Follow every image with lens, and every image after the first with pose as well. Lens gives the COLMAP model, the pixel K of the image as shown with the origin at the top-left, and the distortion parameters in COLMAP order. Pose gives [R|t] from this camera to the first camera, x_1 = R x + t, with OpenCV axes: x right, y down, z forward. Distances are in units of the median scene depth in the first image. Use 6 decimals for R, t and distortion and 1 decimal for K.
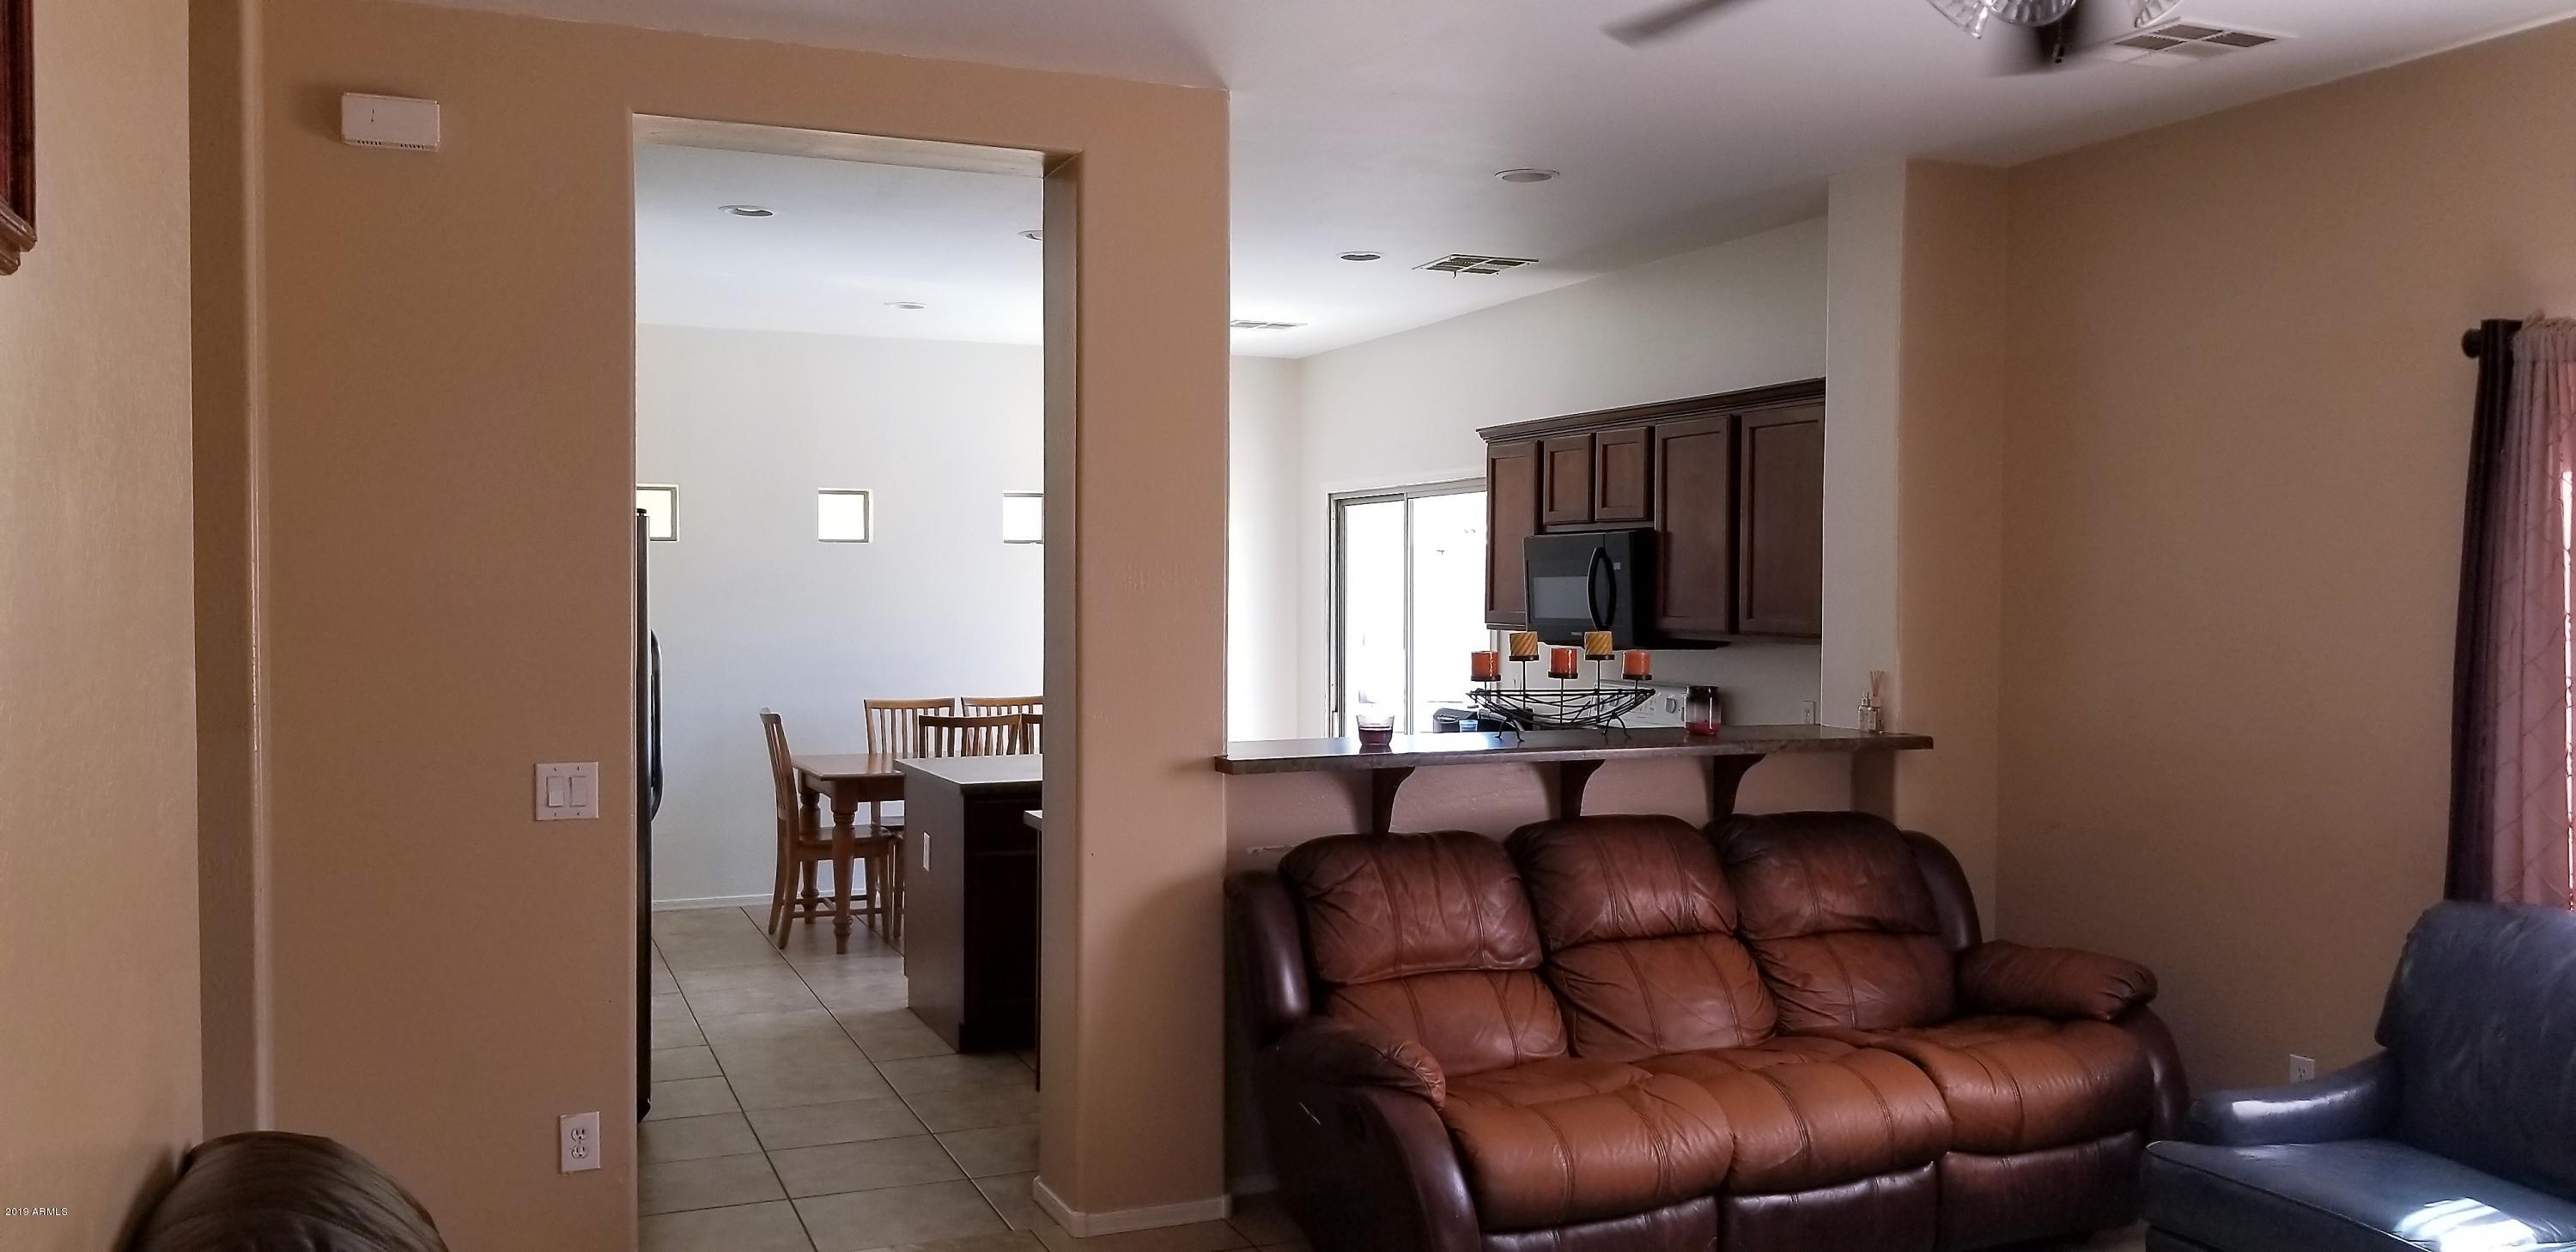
lens RADIAL K [[2017.3, 0, 1286.9], [0, 2017.3, 641.9], [0, 0, 1]] dist [0.097700, -0.197439]
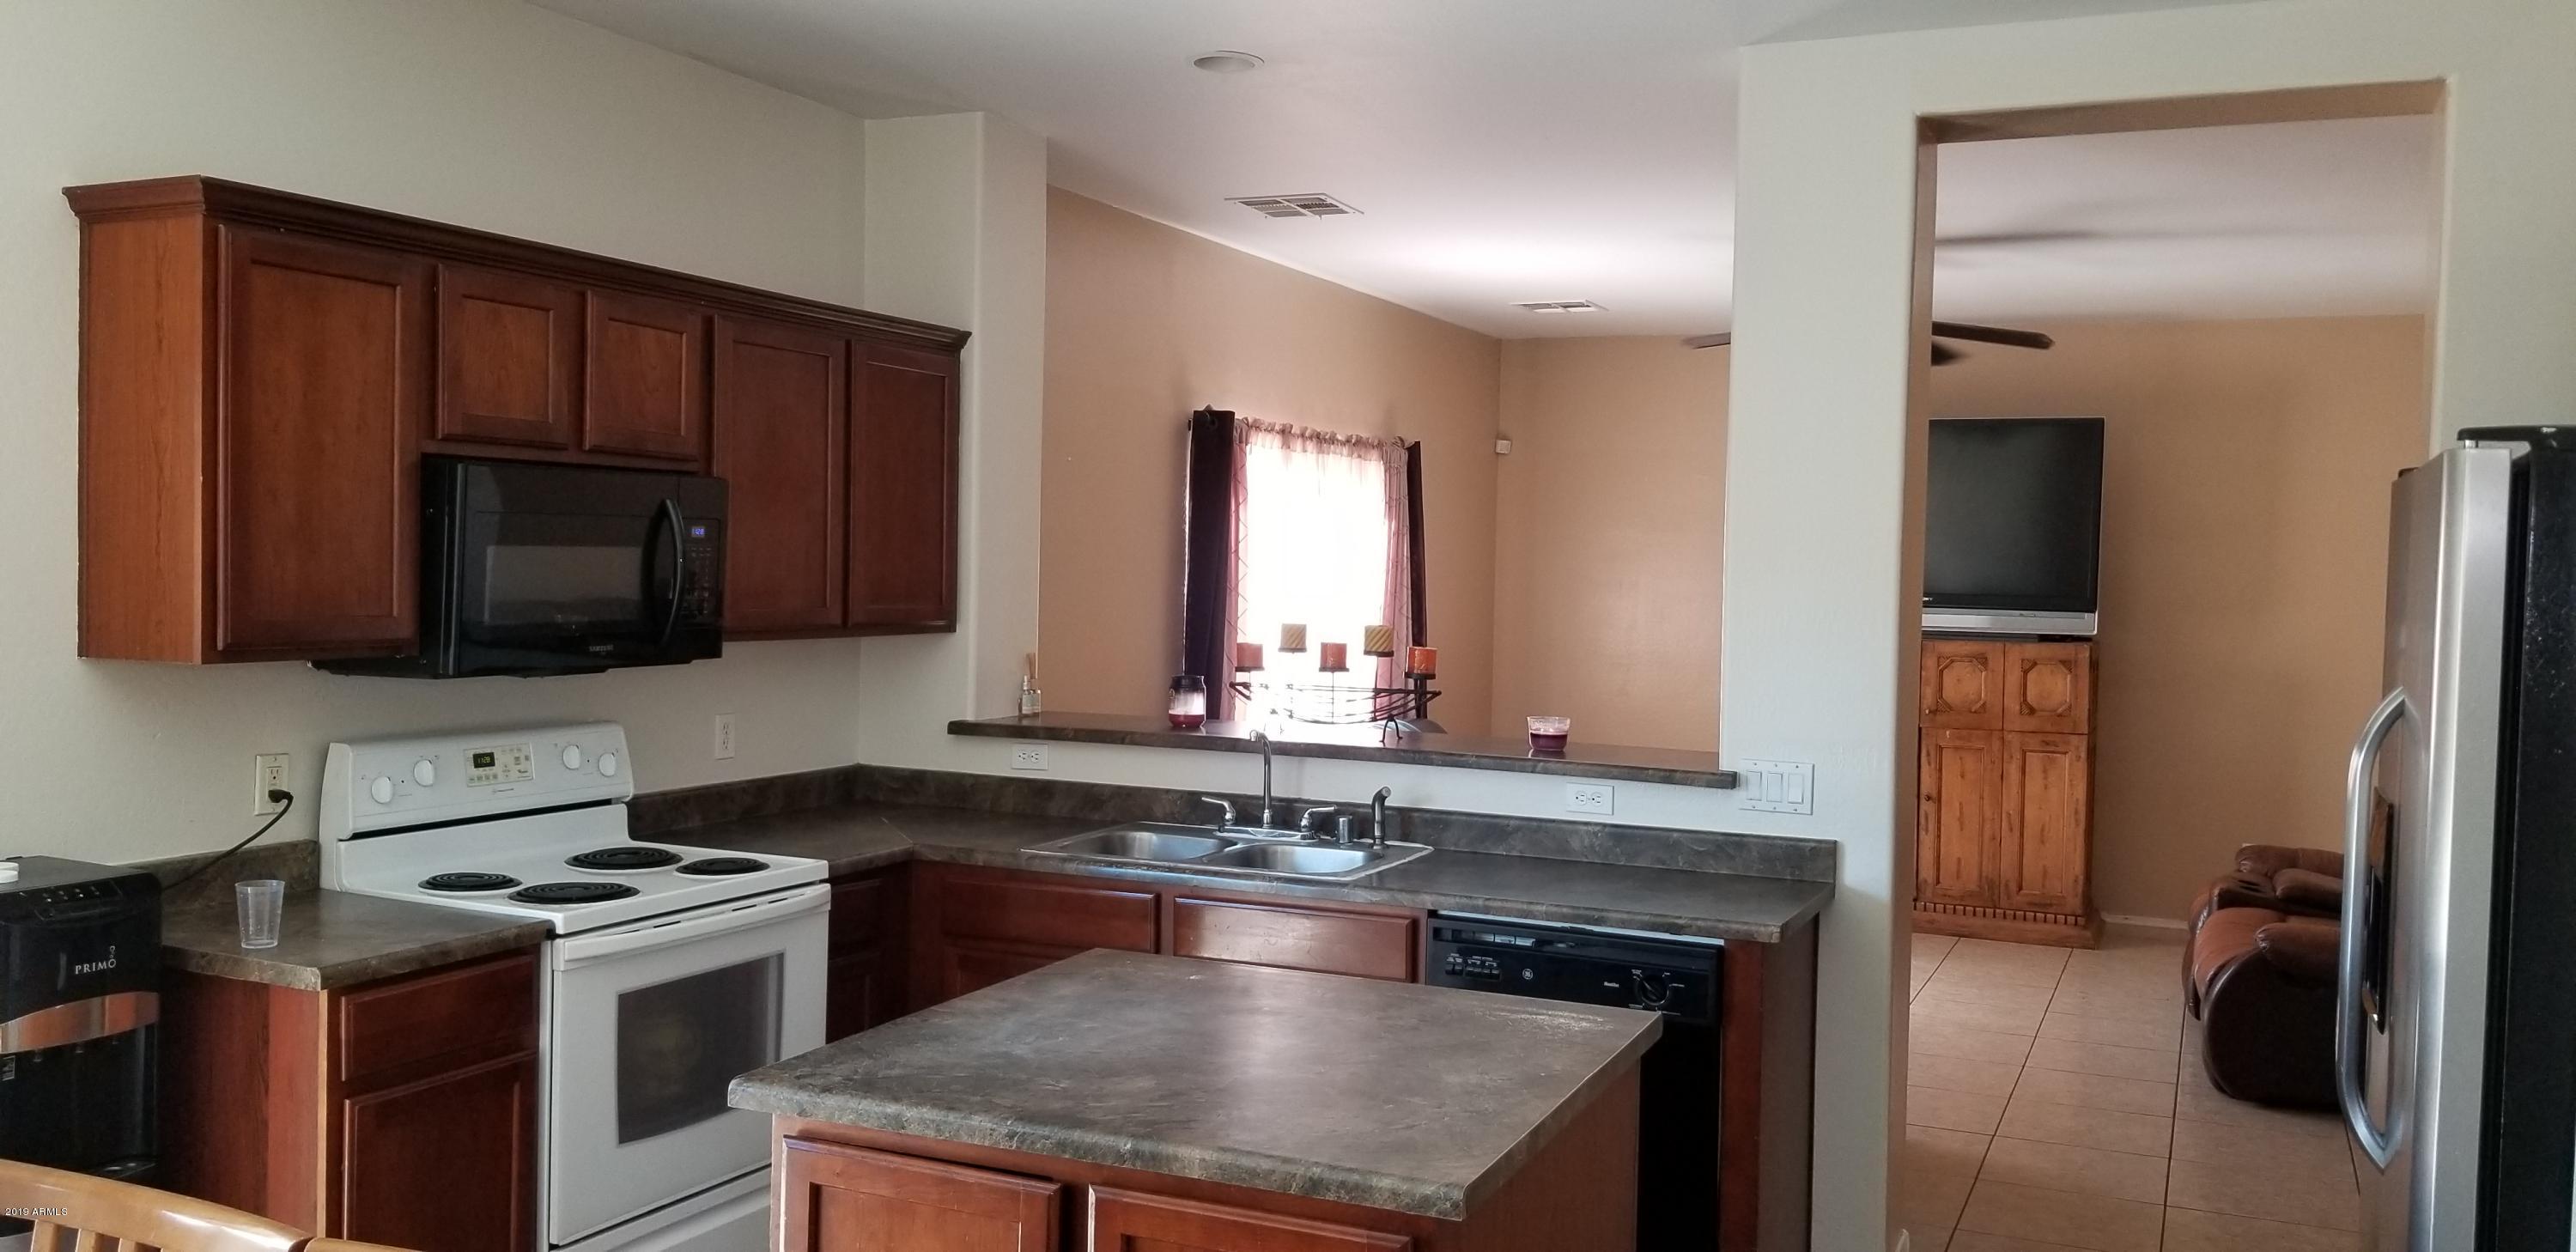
lens RADIAL K [[2017.3, 0, 1286.9], [0, 2017.3, 641.9], [0, 0, 1]] dist [0.097700, -0.197439]
pose [[-0.679897, -0.052171, 0.731449, -0.610366], [-0.005751, 0.997815, 0.065824, -0.068527], [-0.733285, 0.040547, -0.678711, 1.906144]]
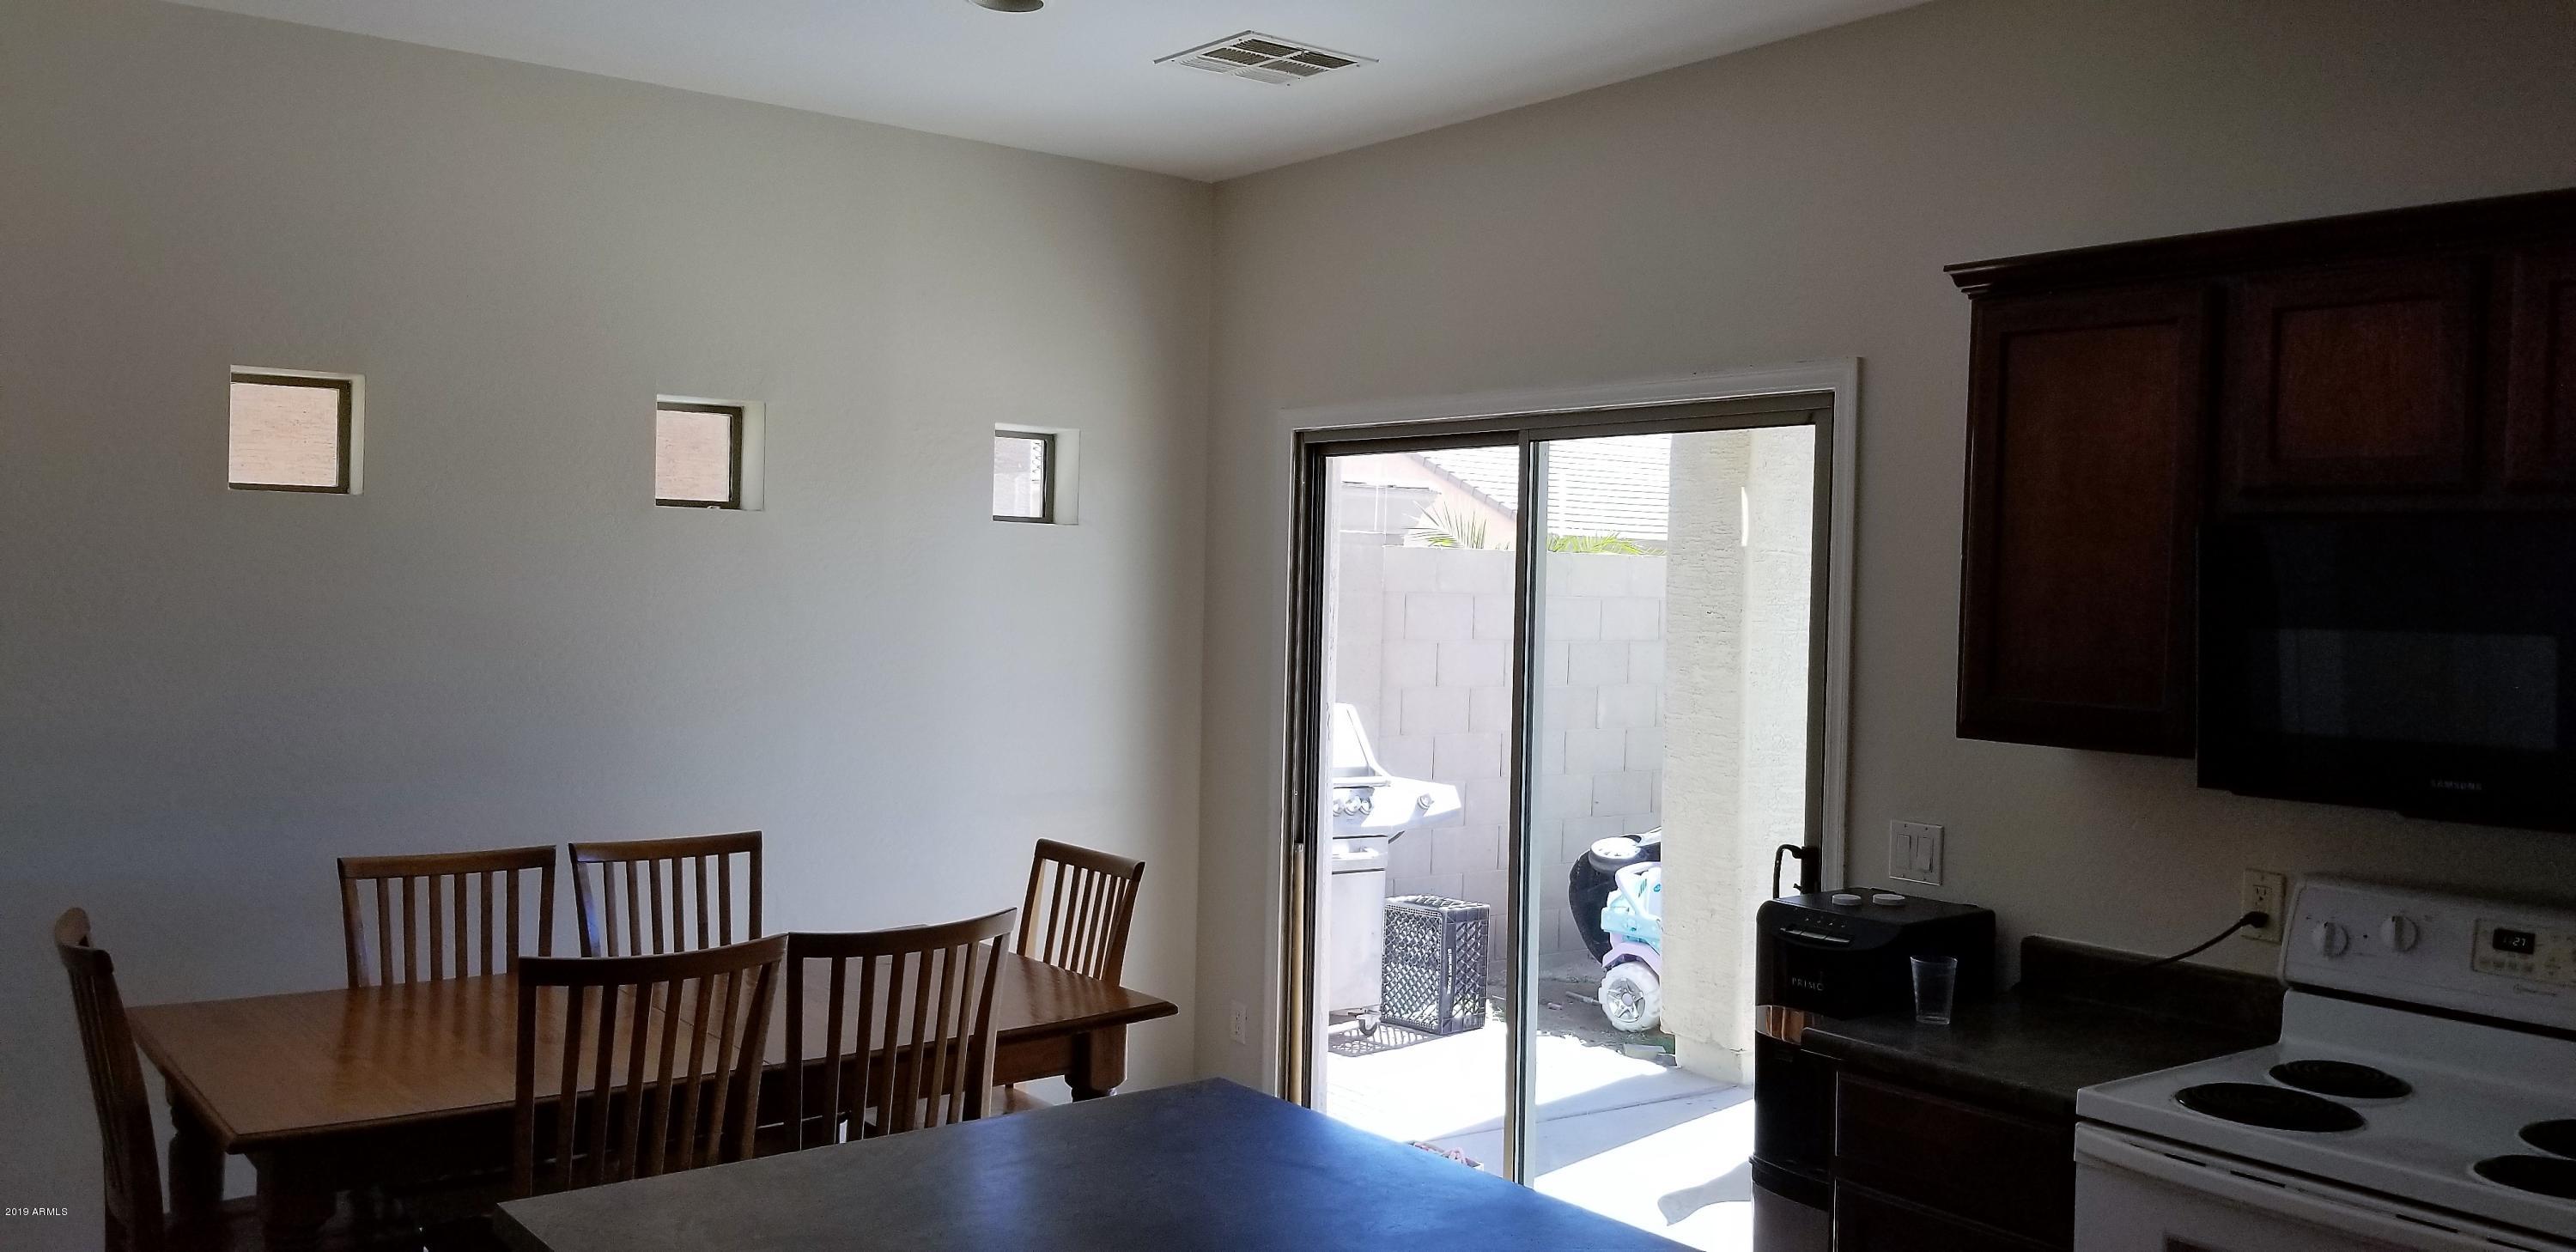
lens RADIAL K [[2017.3, 0, 1286.9], [0, 2017.3, 641.9], [0, 0, 1]] dist [0.097700, -0.197439]
pose [[0.968517, 0.014647, 0.248516, -0.238782], [-0.016362, 0.999854, 0.004835, -0.044680], [-0.248409, -0.008749, 0.968616, 1.037740]]
